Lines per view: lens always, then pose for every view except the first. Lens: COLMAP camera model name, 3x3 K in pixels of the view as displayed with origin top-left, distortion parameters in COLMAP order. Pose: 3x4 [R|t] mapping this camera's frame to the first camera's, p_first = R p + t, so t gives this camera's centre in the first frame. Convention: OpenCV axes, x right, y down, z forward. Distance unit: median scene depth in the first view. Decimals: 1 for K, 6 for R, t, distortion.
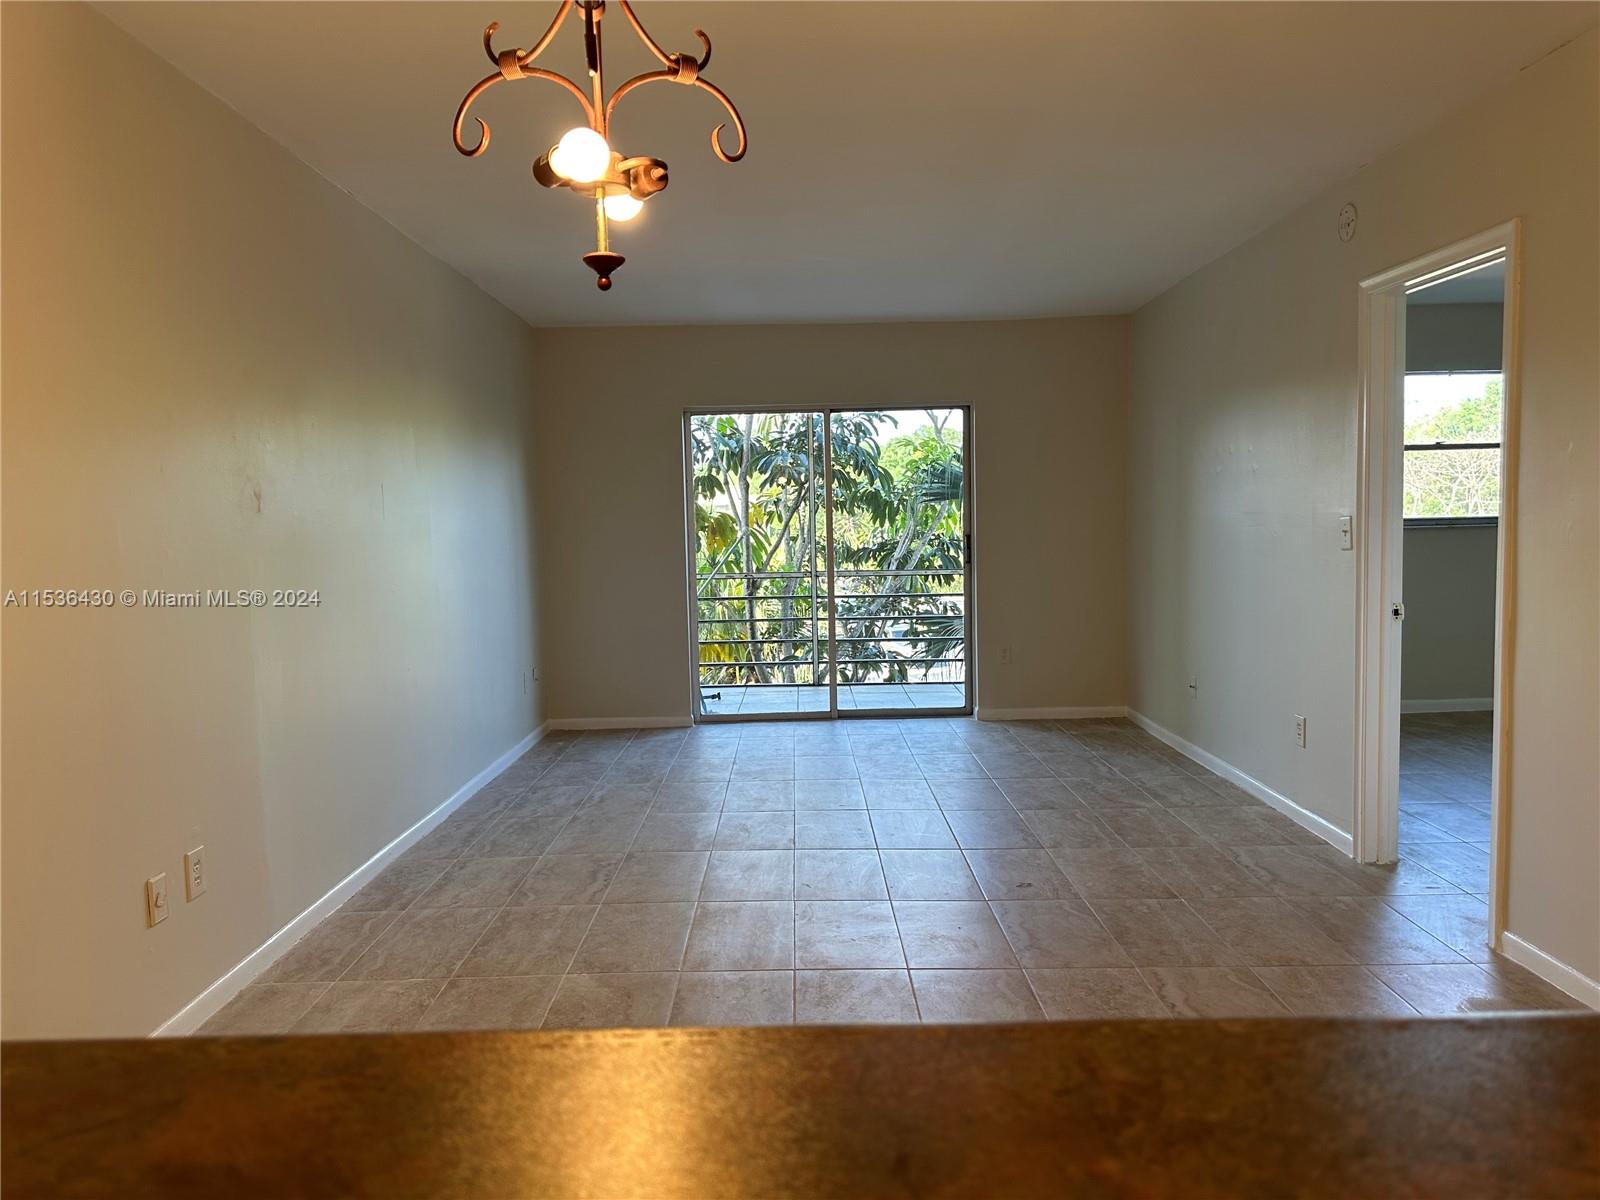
lens RADIAL K [[1128.4, 0, 814.7], [0, 1128.4, 615.3], [0, 0, 1]] dist [0.083454, -0.093502]
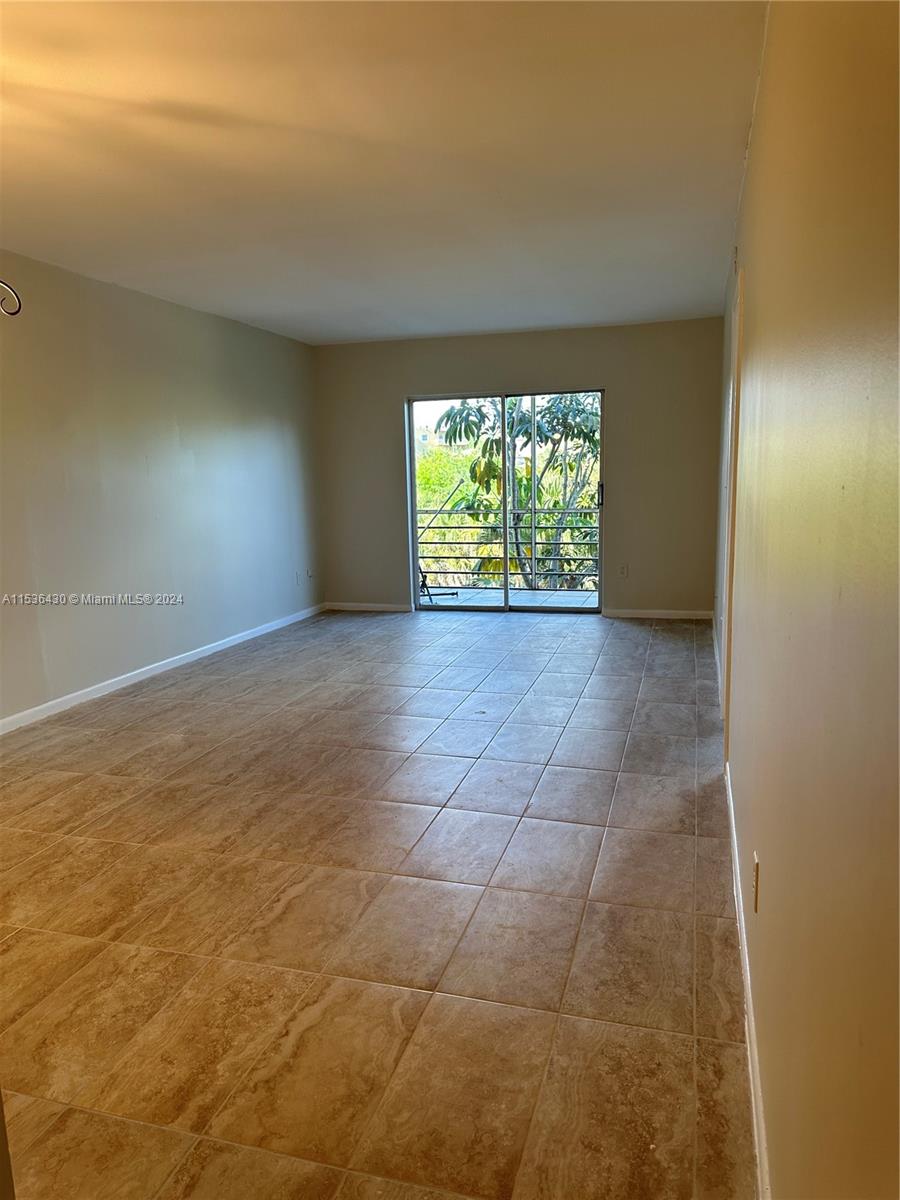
lens RADIAL K [[838.2, 0, 457.1], [0, 838.2, 608.2], [0, 0, 1]] dist [0.149264, -0.247405]
pose [[0.958507, 0.045998, -0.281335, 0.427390], [-0.022852, 0.996118, 0.085009, -0.006401], [0.284153, -0.075053, 0.955837, -0.107126]]
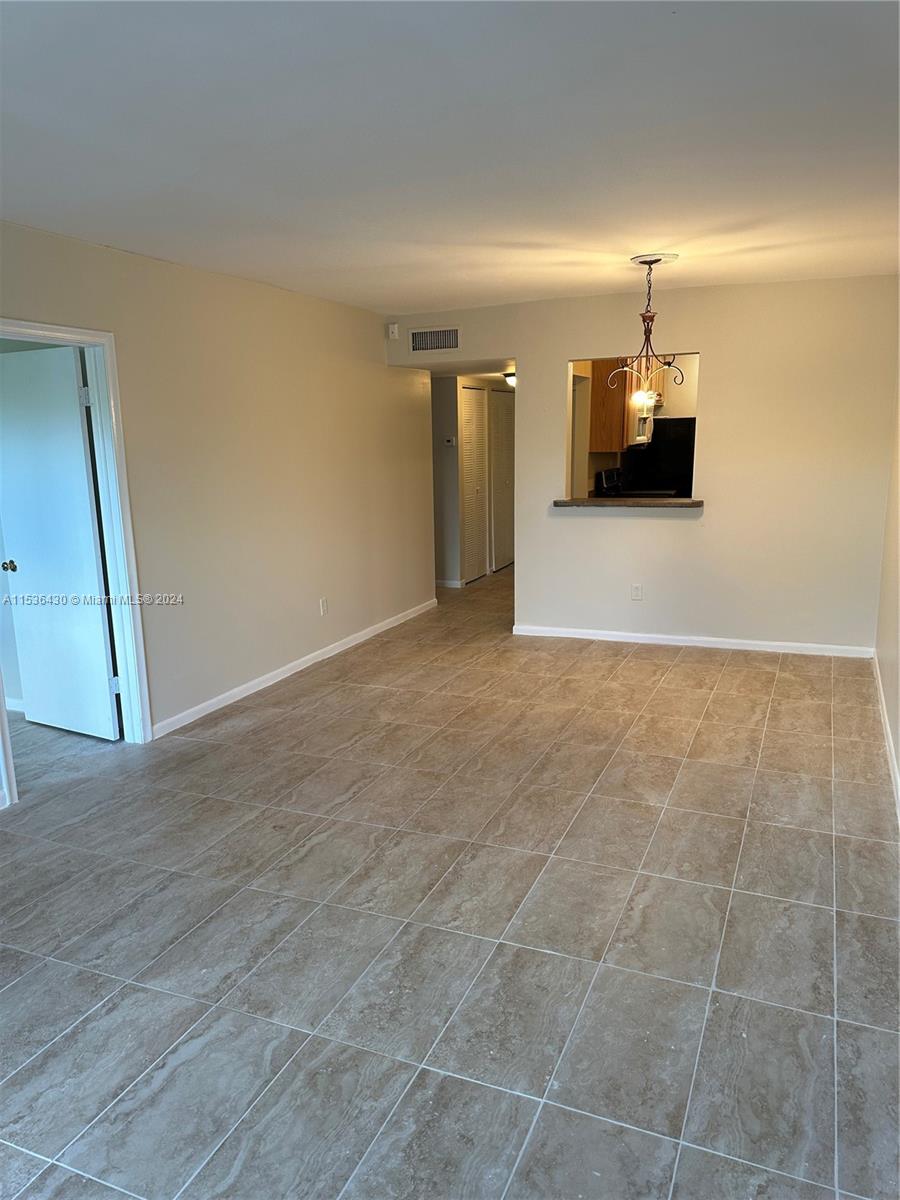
lens RADIAL K [[838.2, 0, 457.1], [0, 838.2, 608.2], [0, 0, 1]] dist [0.149264, -0.247405]
pose [[-0.913038, -0.046835, 0.405176, -0.299020], [0.074506, 0.957520, 0.278576, -0.192313], [-0.401011, 0.284539, -0.870763, 1.465562]]
